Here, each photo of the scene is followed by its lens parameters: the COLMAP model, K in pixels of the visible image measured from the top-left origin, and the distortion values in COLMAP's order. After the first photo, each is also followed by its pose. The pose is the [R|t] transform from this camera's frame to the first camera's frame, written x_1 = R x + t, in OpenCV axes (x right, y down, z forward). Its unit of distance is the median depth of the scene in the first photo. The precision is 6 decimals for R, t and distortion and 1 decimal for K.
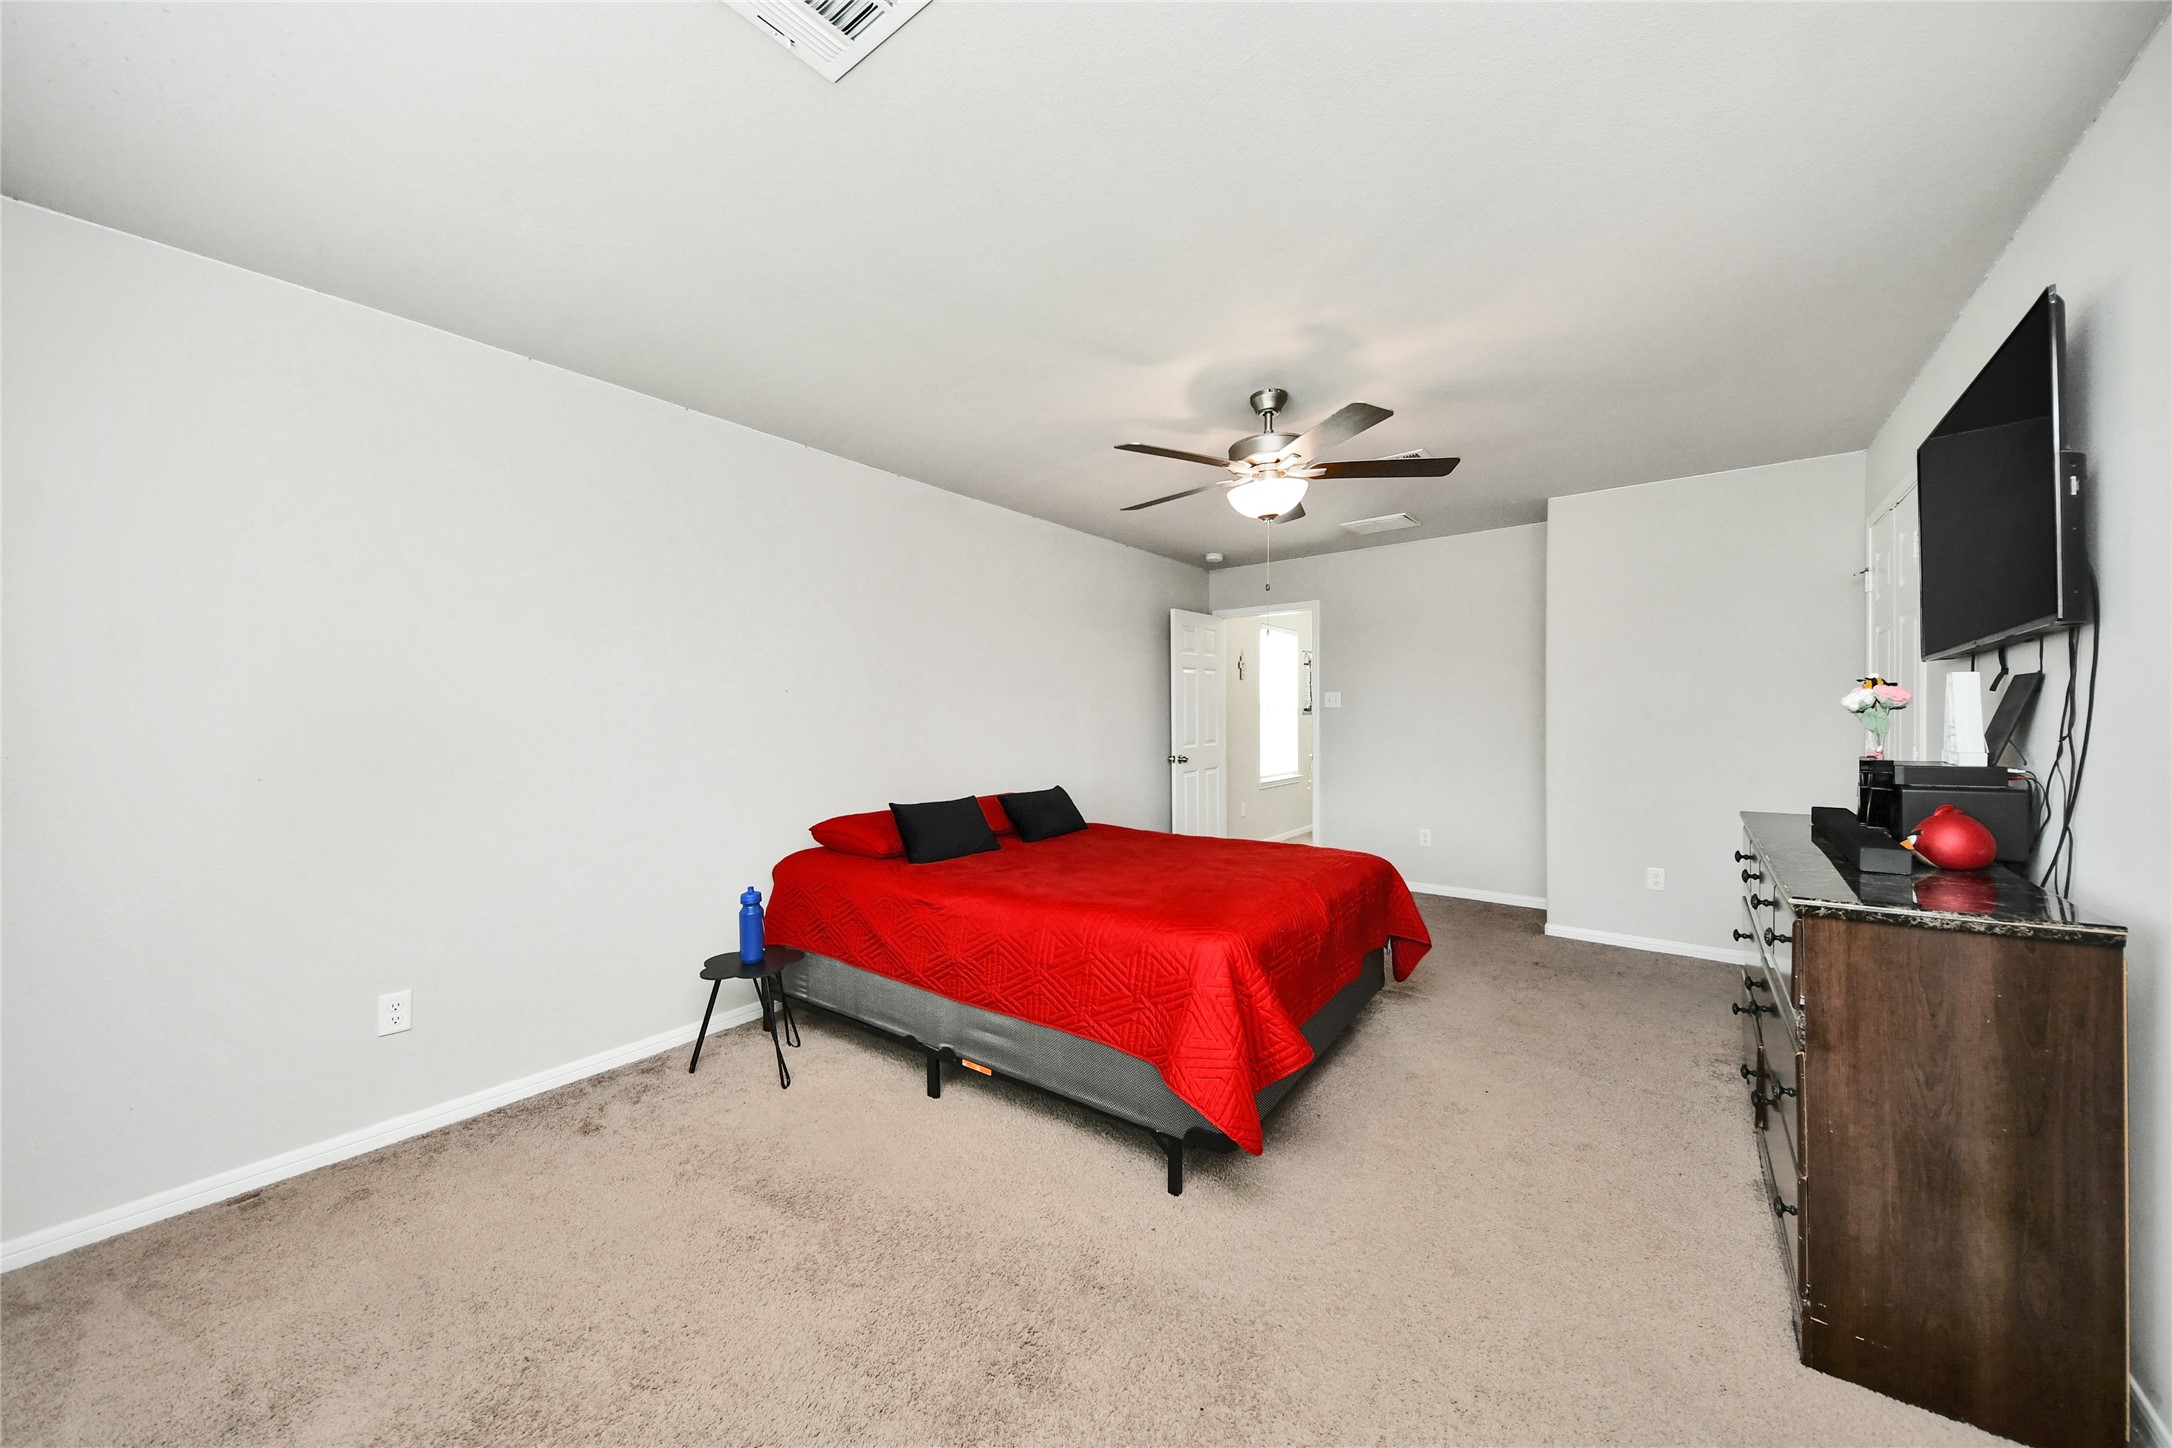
lens RADIAL K [[771.6, 0, 1079.5], [0, 771.6, 722.2], [0, 0, 1]] dist [0.054623, -0.022561]
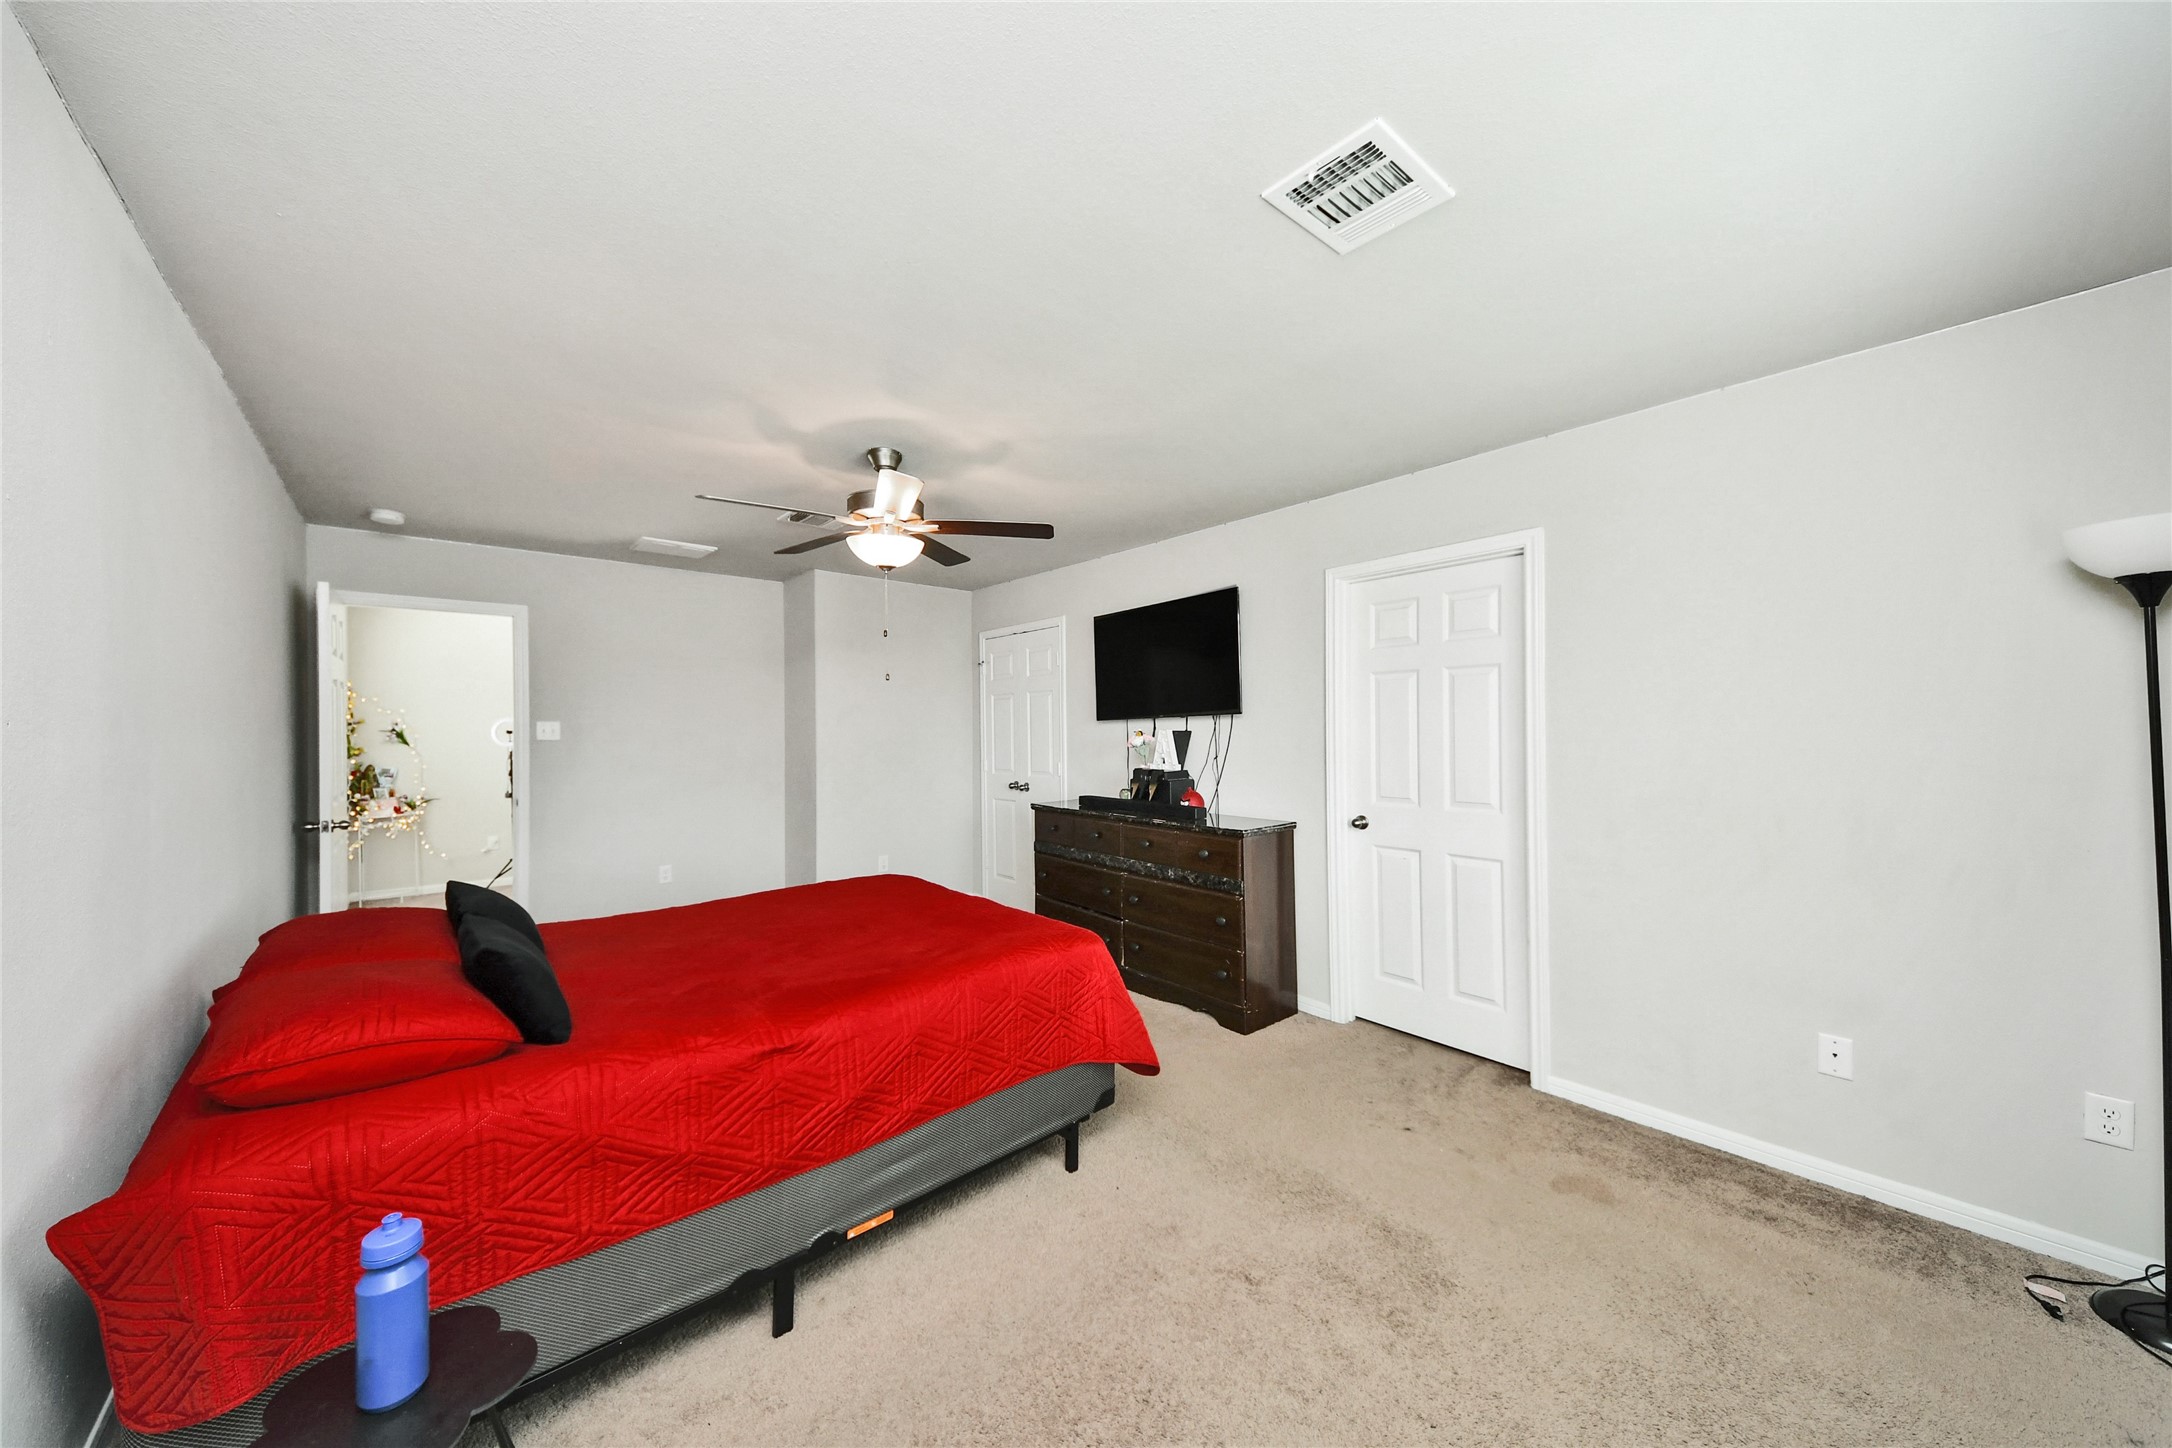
lens RADIAL K [[771.6, 0, 1079.5], [0, 771.6, 722.2], [0, 0, 1]] dist [0.054623, -0.022561]
pose [[0.186128, 0.014310, 0.982421, -0.825241], [0.009326, 0.999823, -0.016330, -0.039116], [-0.982481, 0.012201, 0.185961, 0.612072]]
